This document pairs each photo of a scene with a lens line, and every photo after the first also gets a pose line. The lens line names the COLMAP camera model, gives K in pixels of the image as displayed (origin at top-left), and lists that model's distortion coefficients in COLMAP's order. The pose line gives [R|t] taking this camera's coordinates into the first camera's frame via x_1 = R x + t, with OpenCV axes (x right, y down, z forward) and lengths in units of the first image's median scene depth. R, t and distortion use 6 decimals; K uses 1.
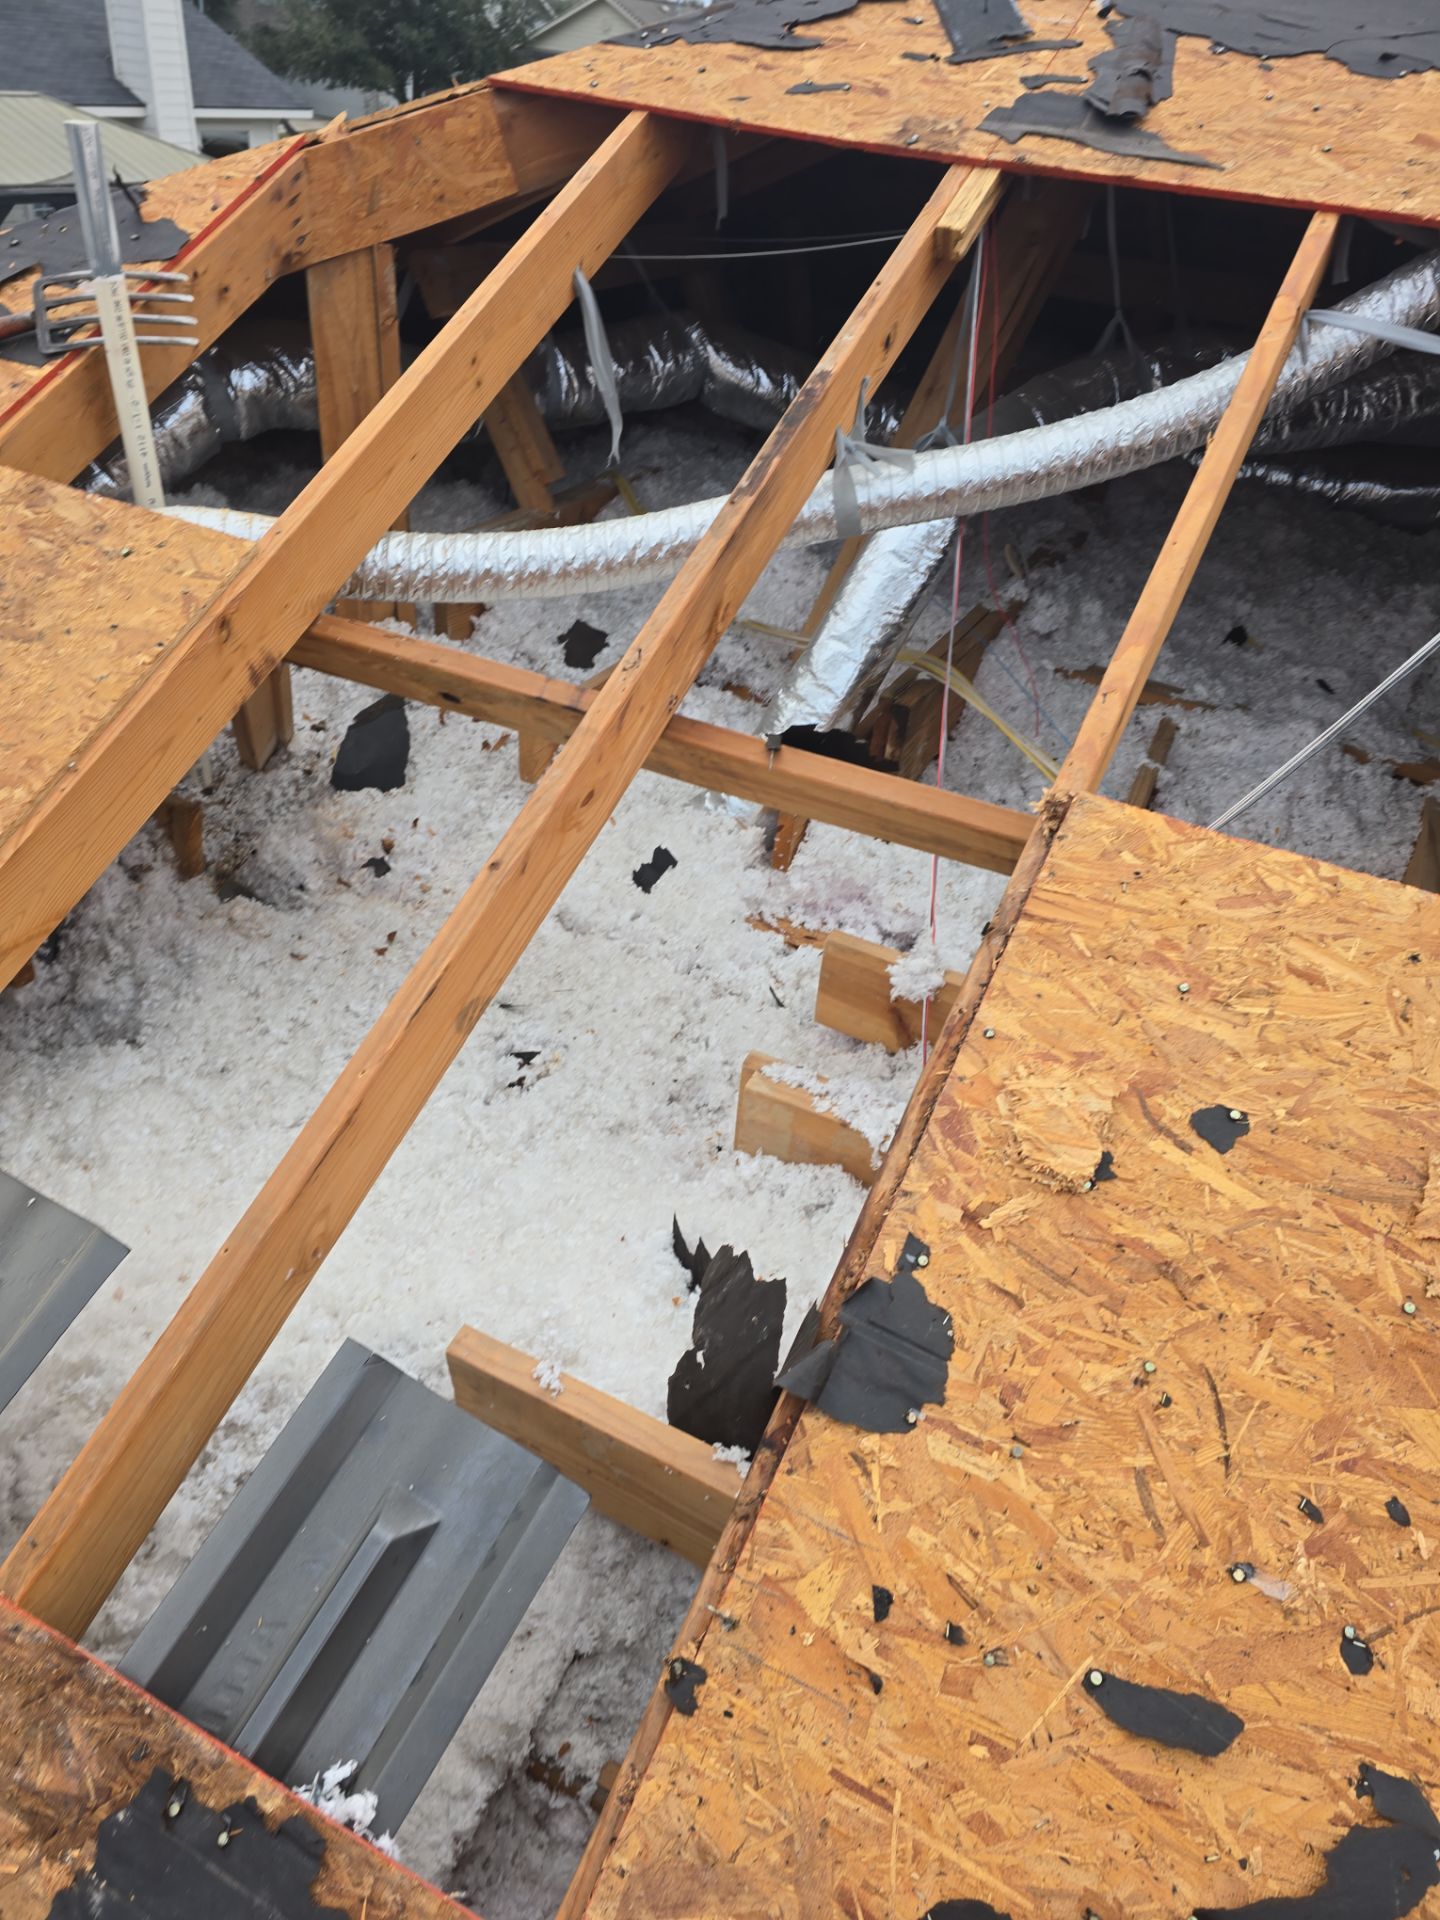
lens RADIAL K [[1267.5, 0, 725.5], [0, 1267.5, 956.3], [0, 0, 1]] dist [0.071891, -0.063647]
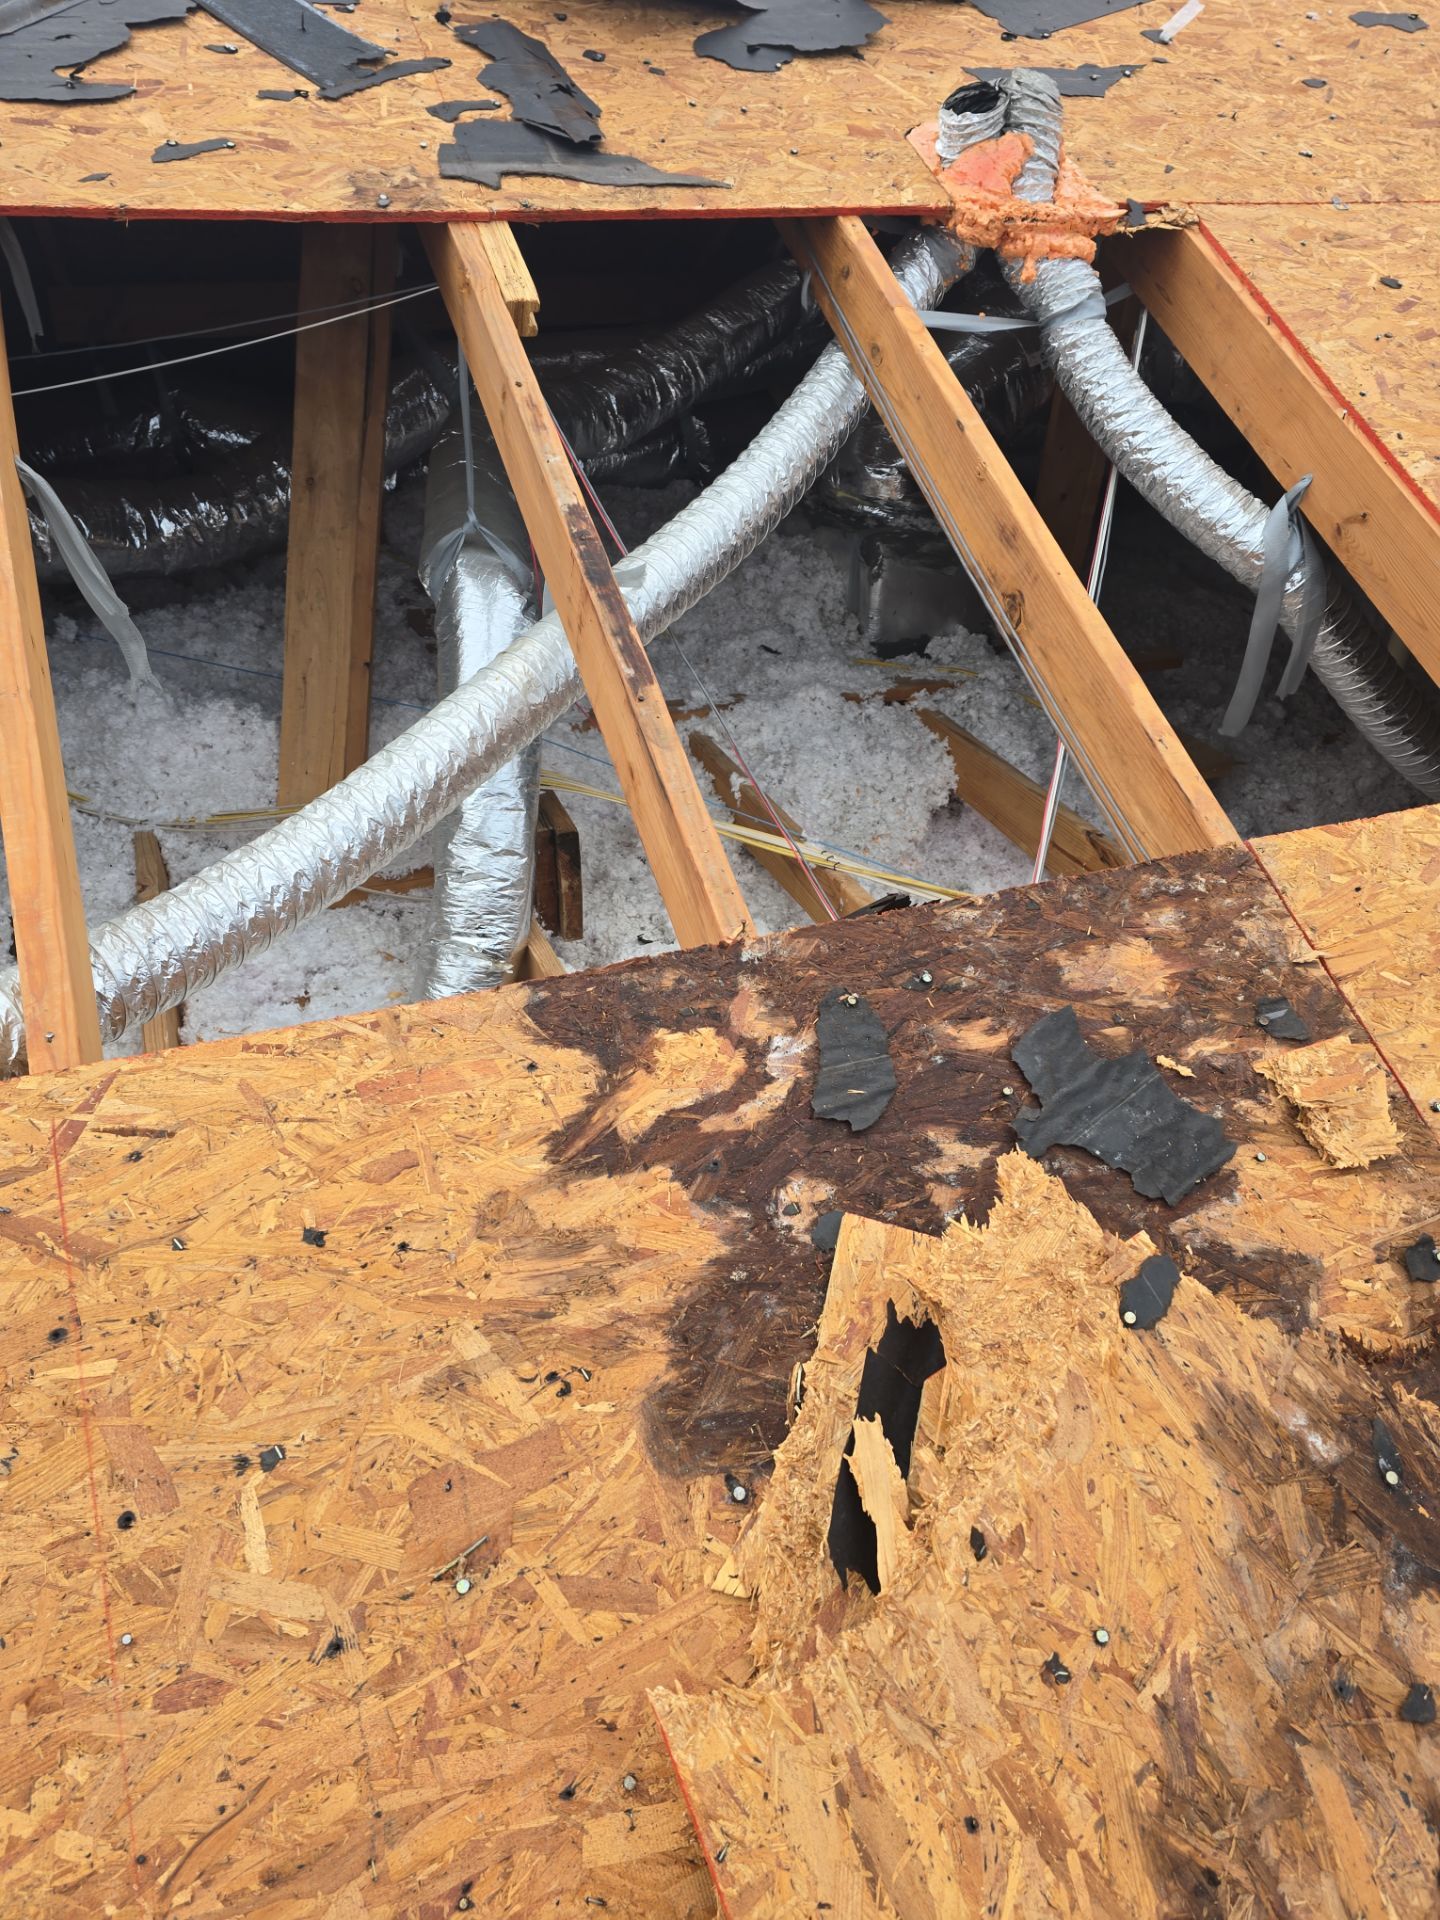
lens RADIAL K [[1267.5, 0, 725.5], [0, 1267.5, 956.3], [0, 0, 1]] dist [0.071891, -0.063647]
pose [[0.670928, -0.476969, 0.567764, -0.385809], [0.466264, 0.866729, 0.177140, -0.274710], [-0.576588, 0.145880, 0.803907, 0.312152]]
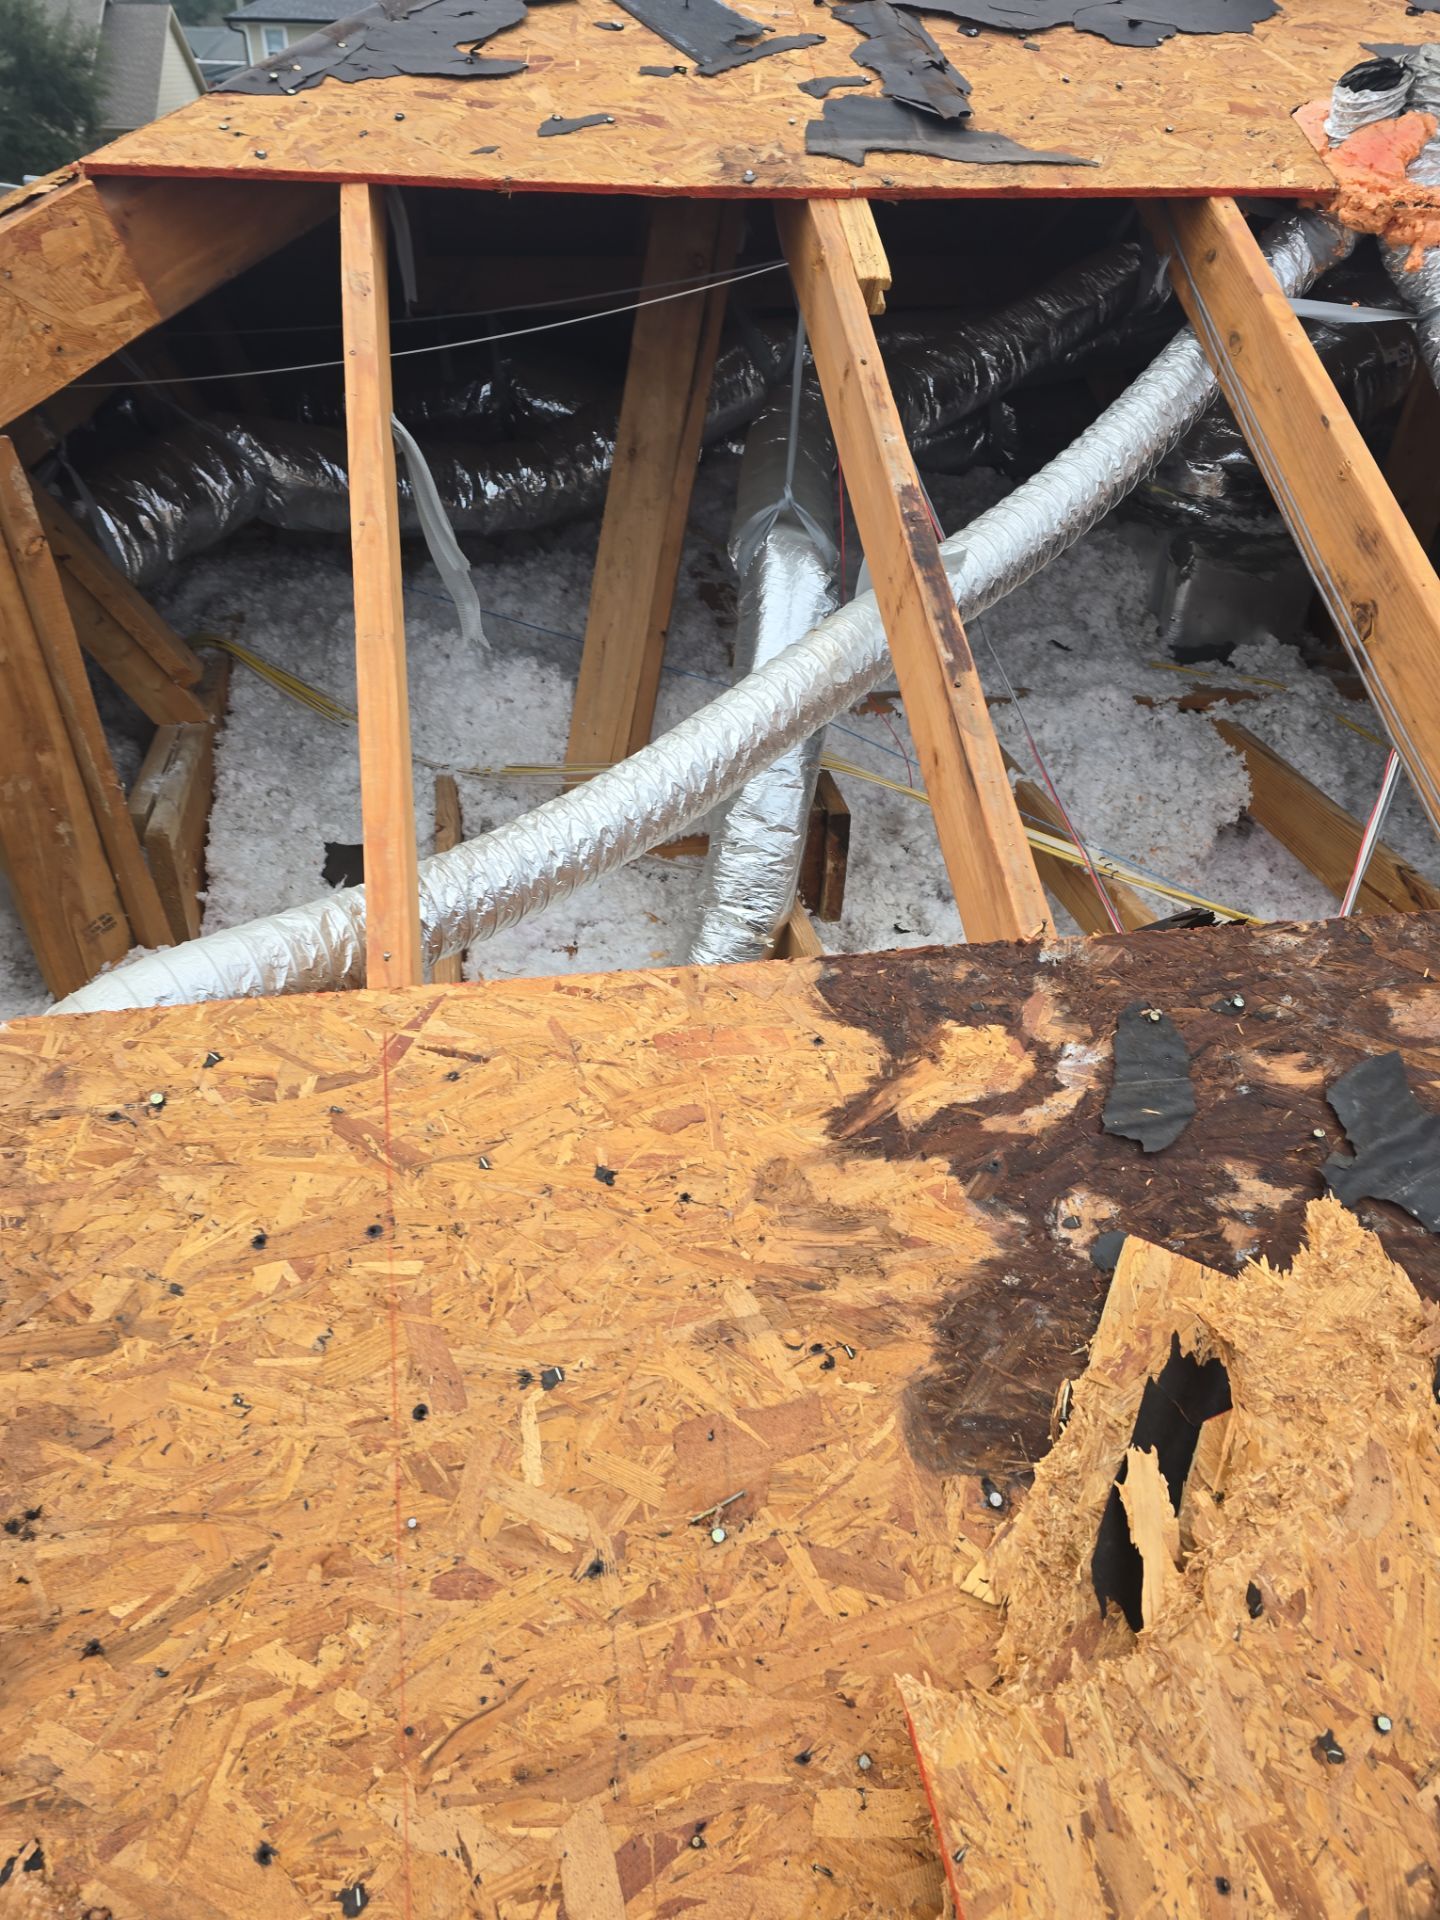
lens RADIAL K [[1267.5, 0, 725.5], [0, 1267.5, 956.3], [0, 0, 1]] dist [0.071891, -0.063647]
pose [[0.808069, -0.396117, 0.436023, -0.411168], [0.387364, 0.914937, 0.113309, -0.286886], [-0.443818, 0.077338, 0.892774, 0.329937]]
